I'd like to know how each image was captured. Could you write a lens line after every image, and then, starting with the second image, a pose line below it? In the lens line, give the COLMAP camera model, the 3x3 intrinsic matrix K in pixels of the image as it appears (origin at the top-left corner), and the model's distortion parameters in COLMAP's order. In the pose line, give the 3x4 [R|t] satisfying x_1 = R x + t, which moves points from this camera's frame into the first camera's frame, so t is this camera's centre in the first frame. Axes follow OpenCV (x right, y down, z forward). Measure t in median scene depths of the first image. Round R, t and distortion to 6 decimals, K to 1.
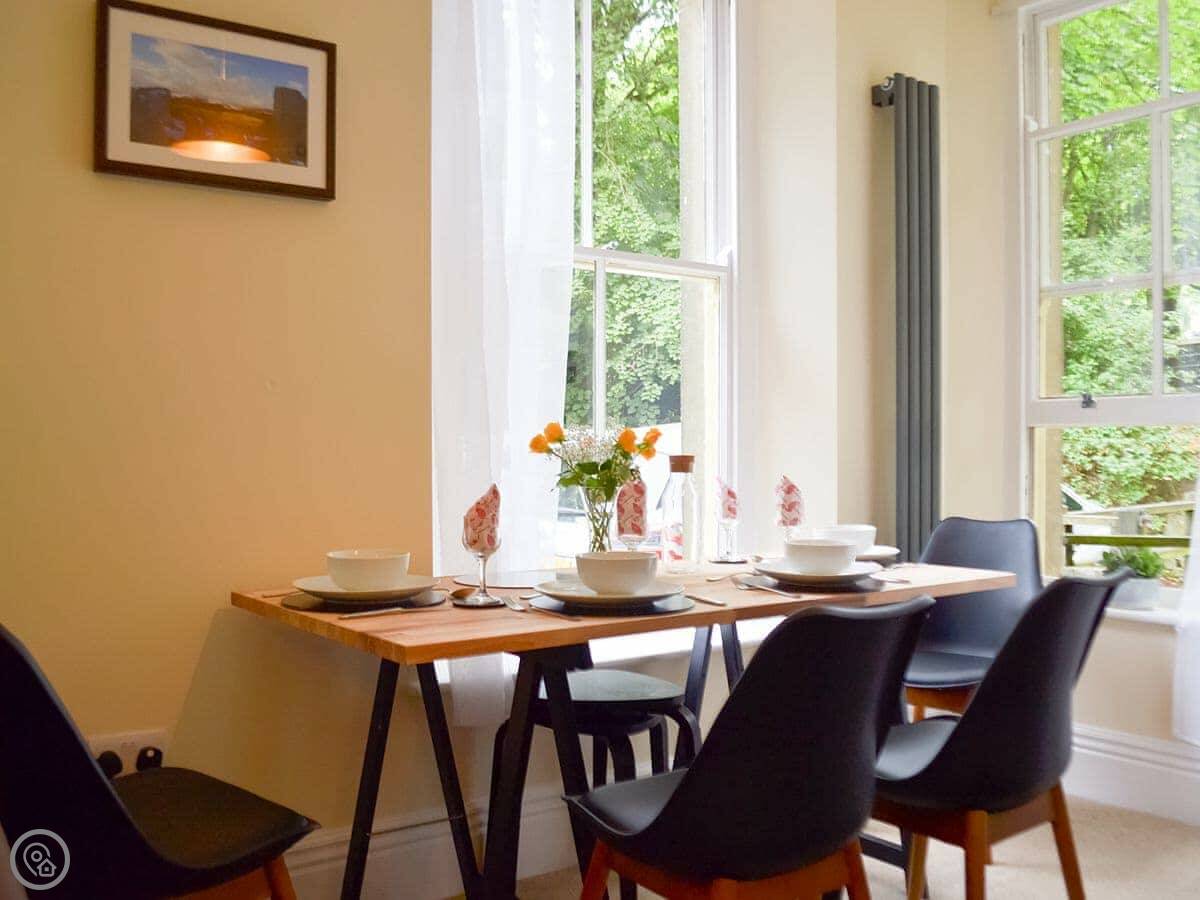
lens RADIAL K [[1019.3, 0, 618.6], [0, 1019.3, 441.6], [0, 0, 1]] dist [-0.067664, 0.000387]
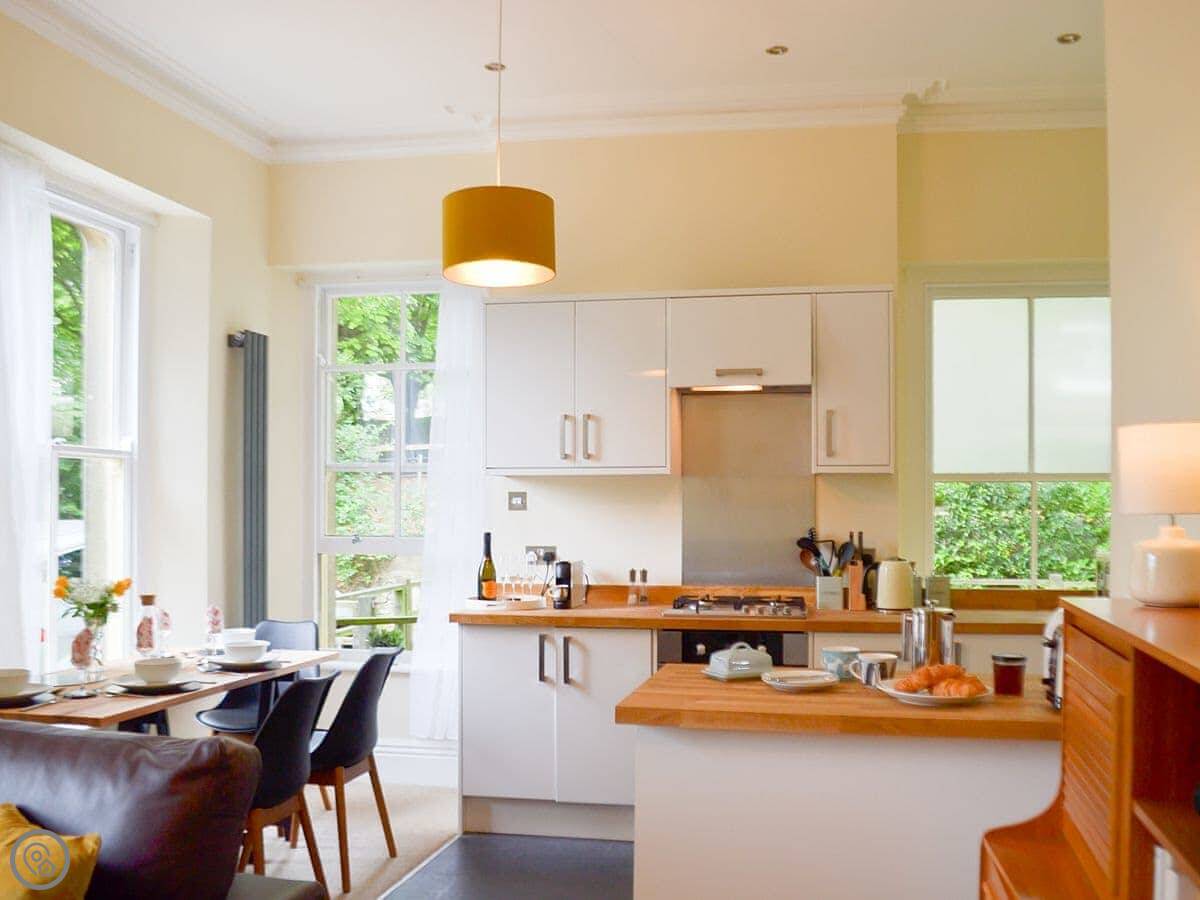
lens RADIAL K [[1174.8, 0, 582.8], [0, 1174.8, 490.2], [0, 0, 1]] dist [-0.061847, -0.004313]
pose [[0.758580, 0.002173, 0.651576, -0.515024], [-0.006634, 0.999968, 0.004388, -0.138280], [-0.651546, -0.007651, 0.758570, -0.717939]]
